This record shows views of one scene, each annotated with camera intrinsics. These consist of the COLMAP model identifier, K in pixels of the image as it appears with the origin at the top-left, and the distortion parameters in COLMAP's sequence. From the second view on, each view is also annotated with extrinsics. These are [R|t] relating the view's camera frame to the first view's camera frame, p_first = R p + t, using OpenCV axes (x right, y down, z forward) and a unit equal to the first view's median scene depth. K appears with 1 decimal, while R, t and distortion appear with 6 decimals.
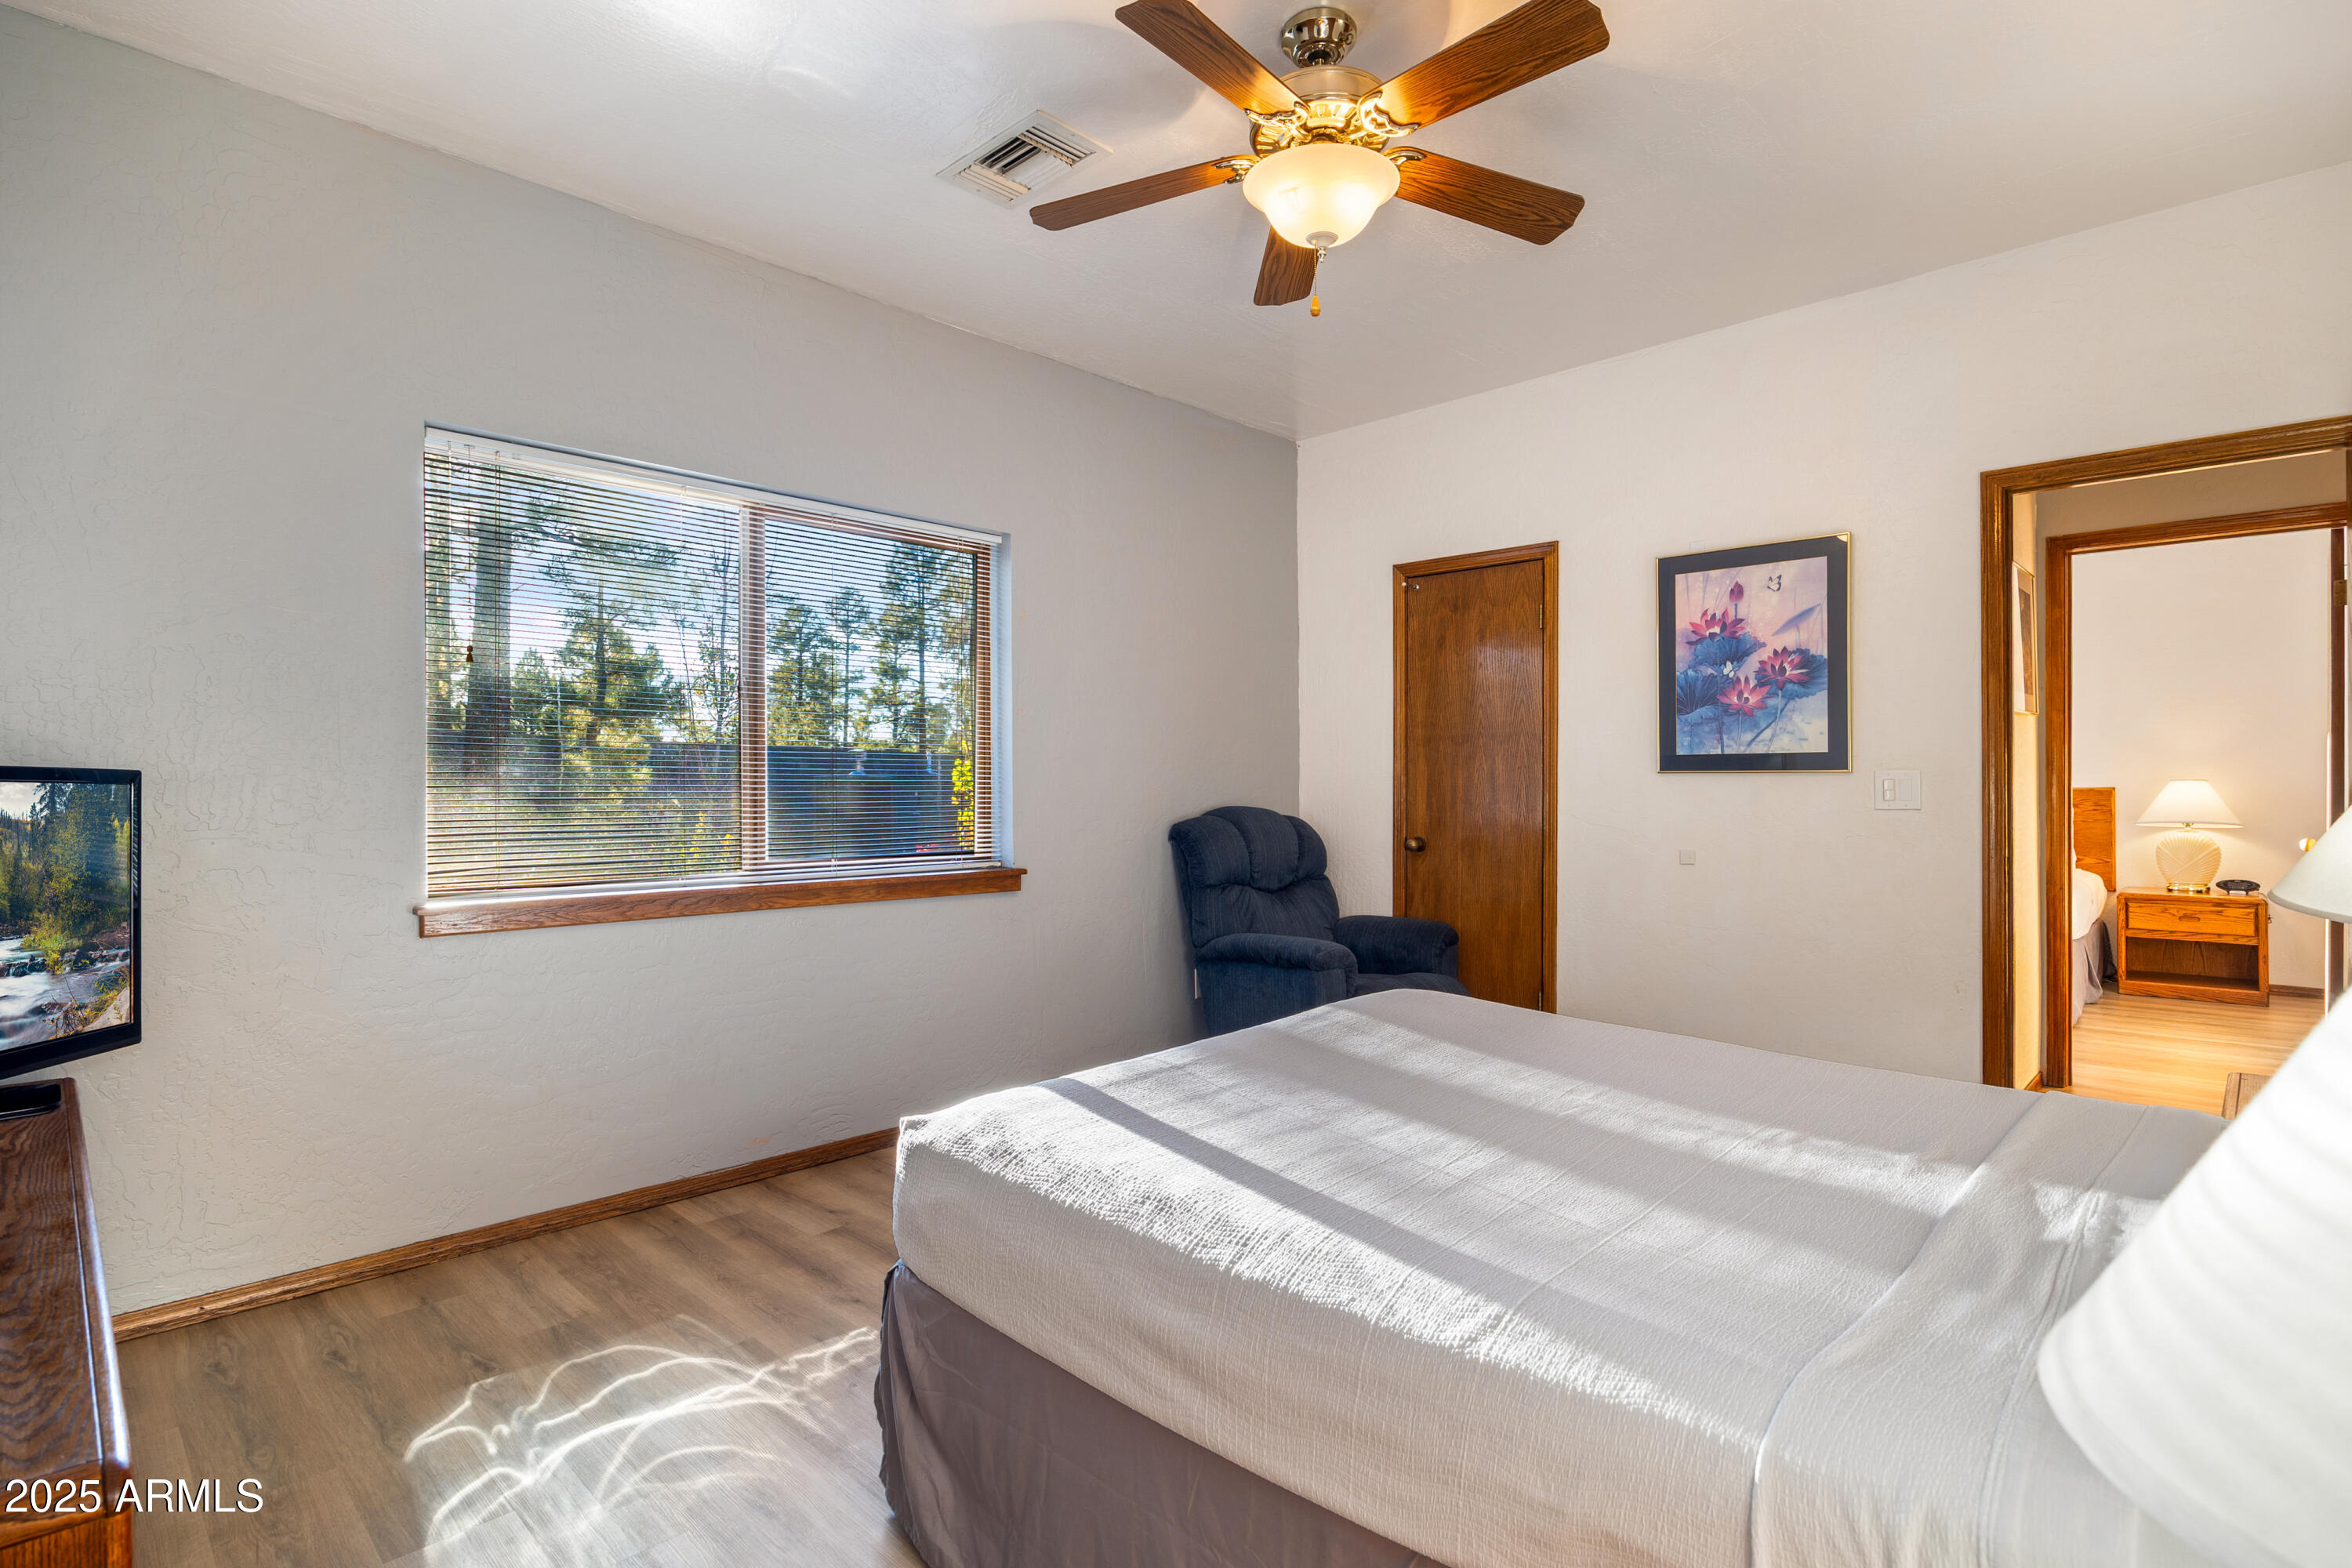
lens RADIAL K [[1164.1, 0, 1176.0], [0, 1164.1, 784.0], [0, 0, 1]] dist [-0.000068, -0.025214]
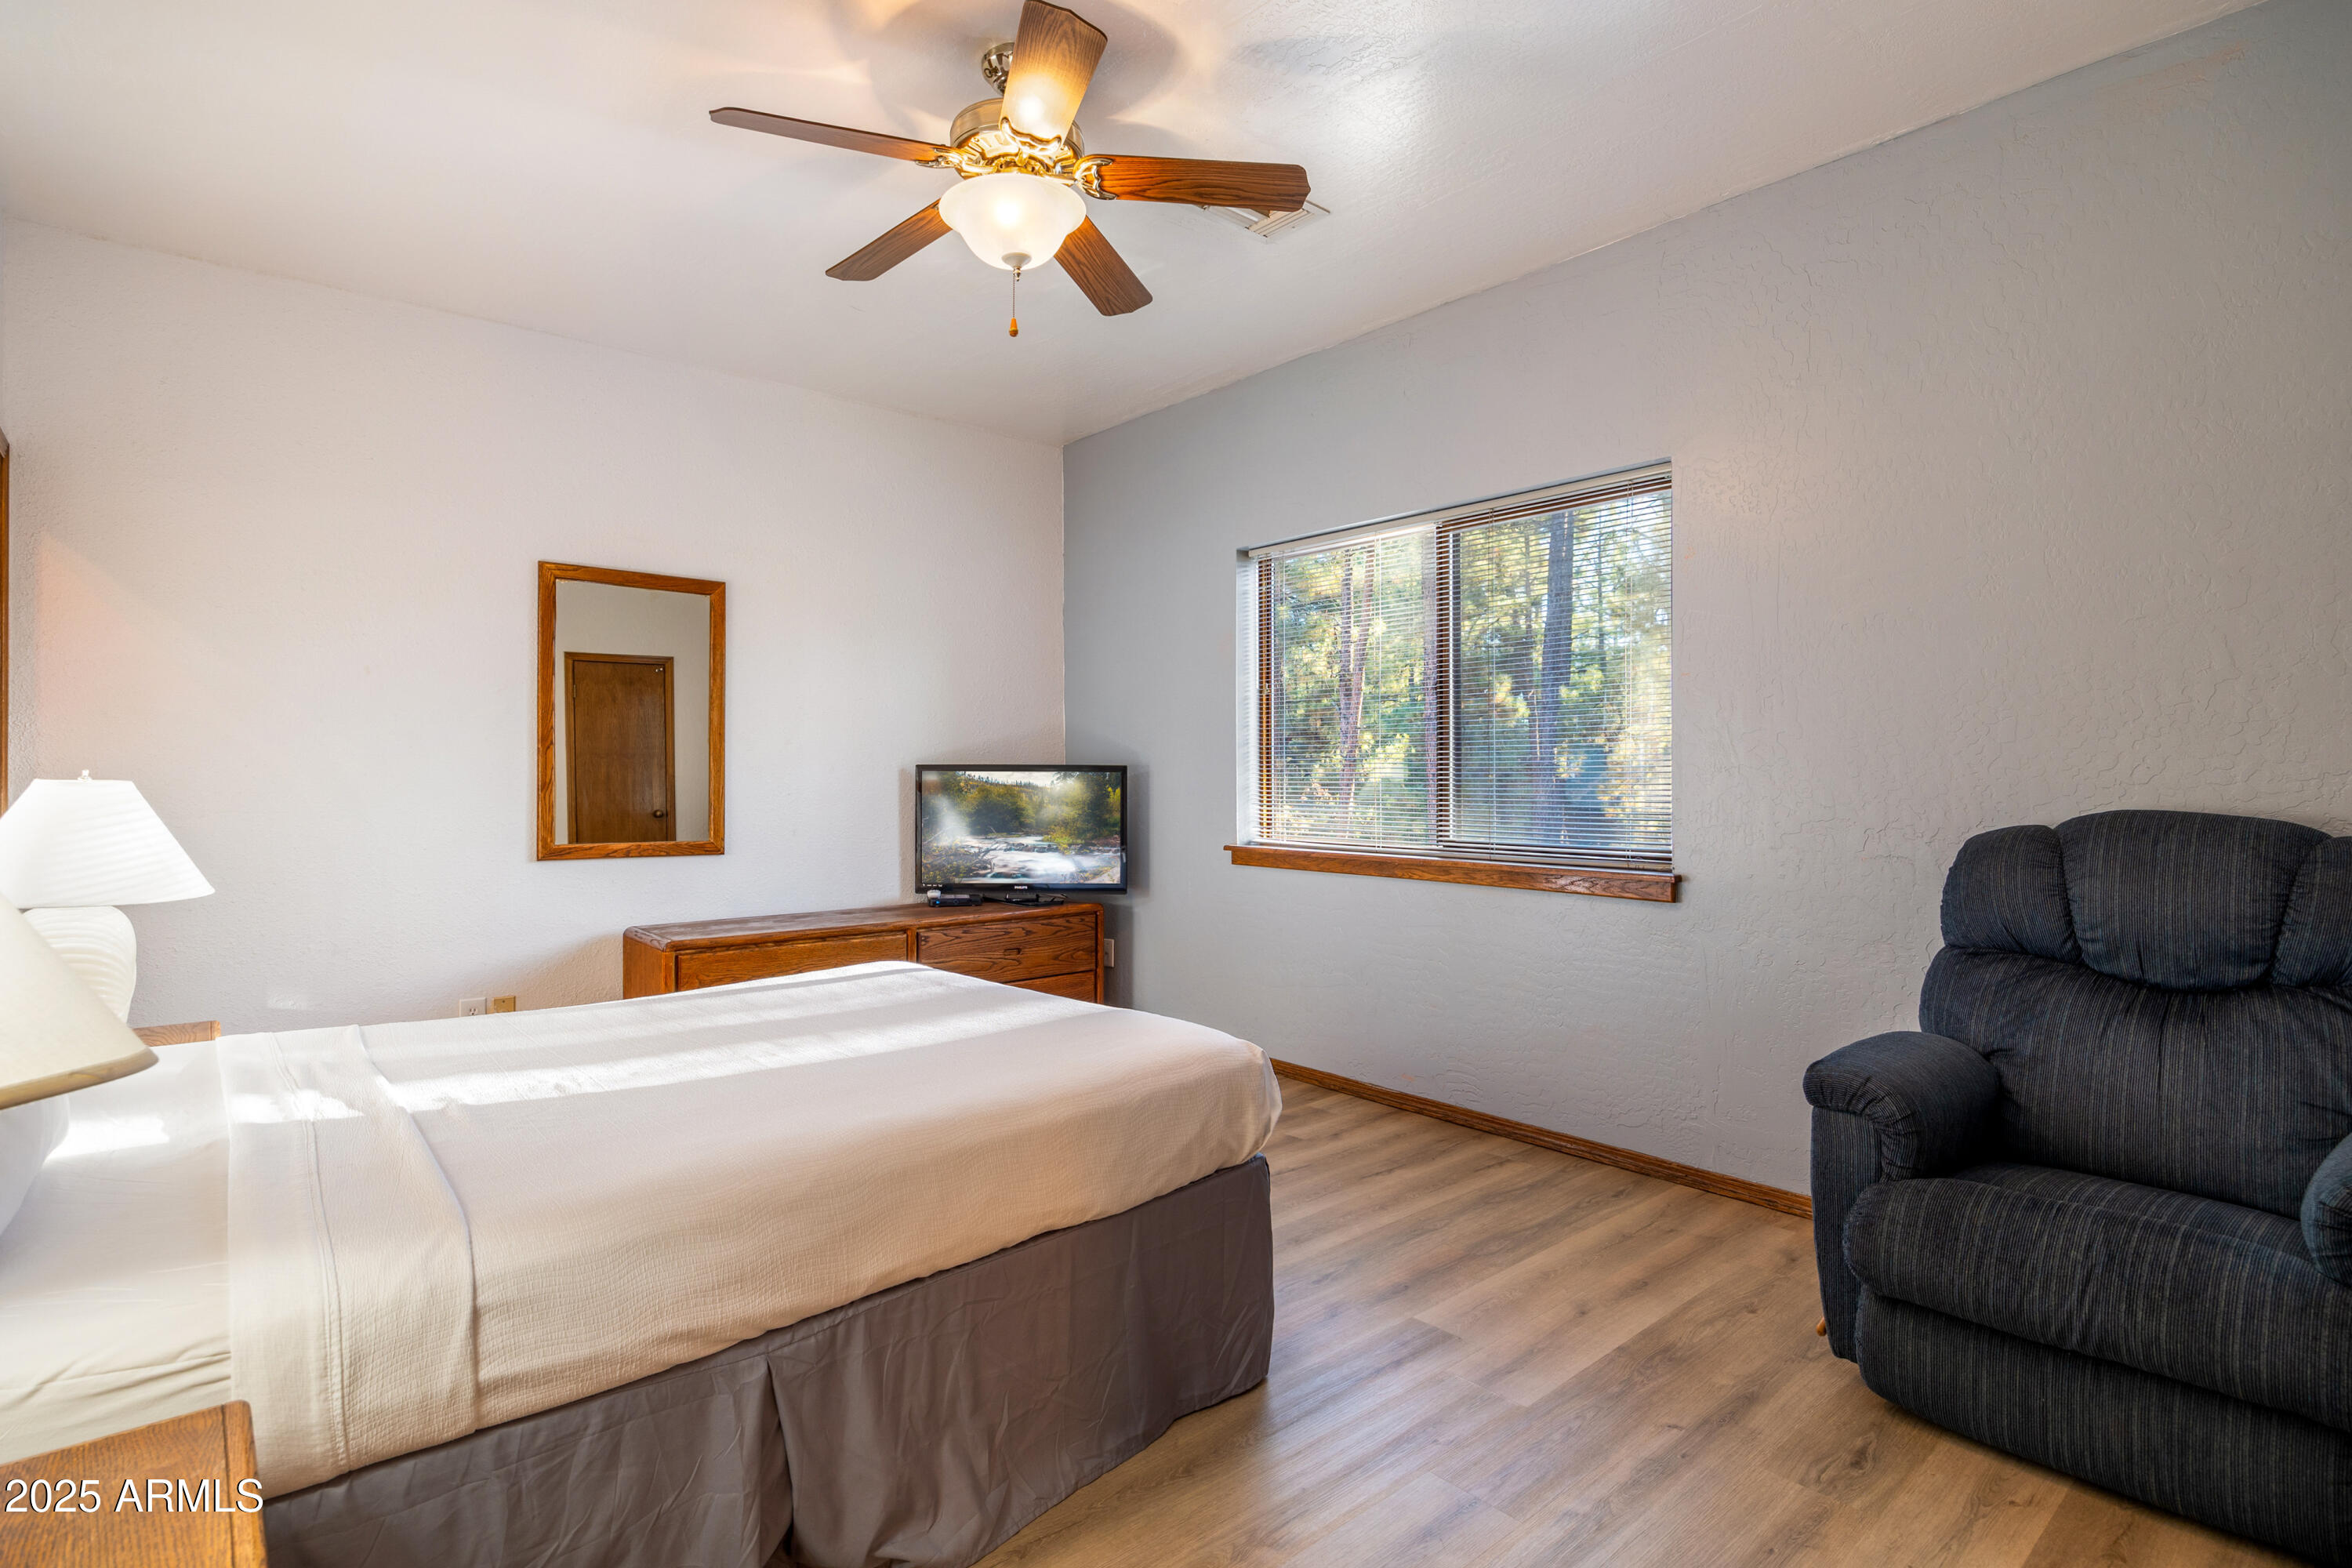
lens RADIAL K [[1164.1, 0, 1176.0], [0, 1164.1, 784.0], [0, 0, 1]] dist [-0.000068, -0.025214]
pose [[-0.102053, 0.005055, -0.994766, 0.442803], [0.004421, 0.999980, 0.004628, 0.004658], [0.994769, -0.003925, -0.102073, 0.481523]]
